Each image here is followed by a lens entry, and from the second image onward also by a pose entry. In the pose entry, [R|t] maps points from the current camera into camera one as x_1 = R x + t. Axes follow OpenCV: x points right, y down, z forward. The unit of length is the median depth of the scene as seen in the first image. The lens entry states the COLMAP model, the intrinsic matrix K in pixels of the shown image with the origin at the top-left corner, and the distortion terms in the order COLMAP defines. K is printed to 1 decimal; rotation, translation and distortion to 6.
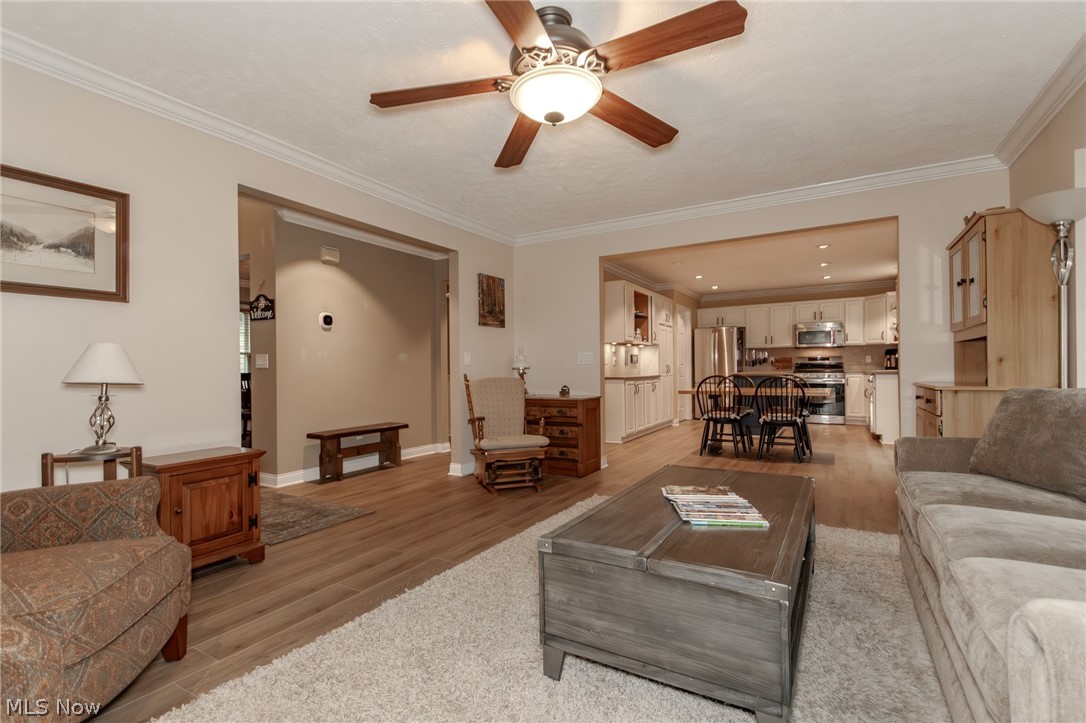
lens RADIAL K [[502.3, 0, 542.4], [0, 502.3, 366.7], [0, 0, 1]] dist [0.000719, -0.001410]
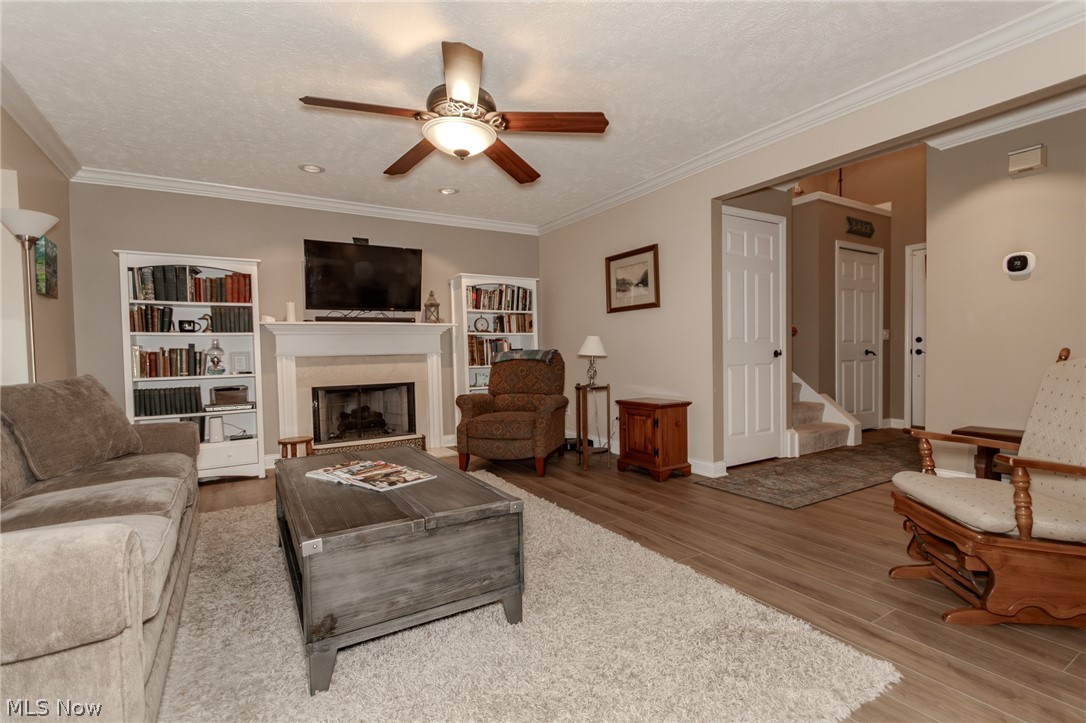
lens RADIAL K [[494.0, 0, 535.9], [0, 494.0, 369.3], [0, 0, 1]] dist [0.002976, 0.000273]
pose [[-0.480765, 0.049487, -0.875452, 0.276508], [0.031324, 0.998738, 0.039254, 0.001401], [0.876290, -0.008550, -0.481709, 0.465846]]
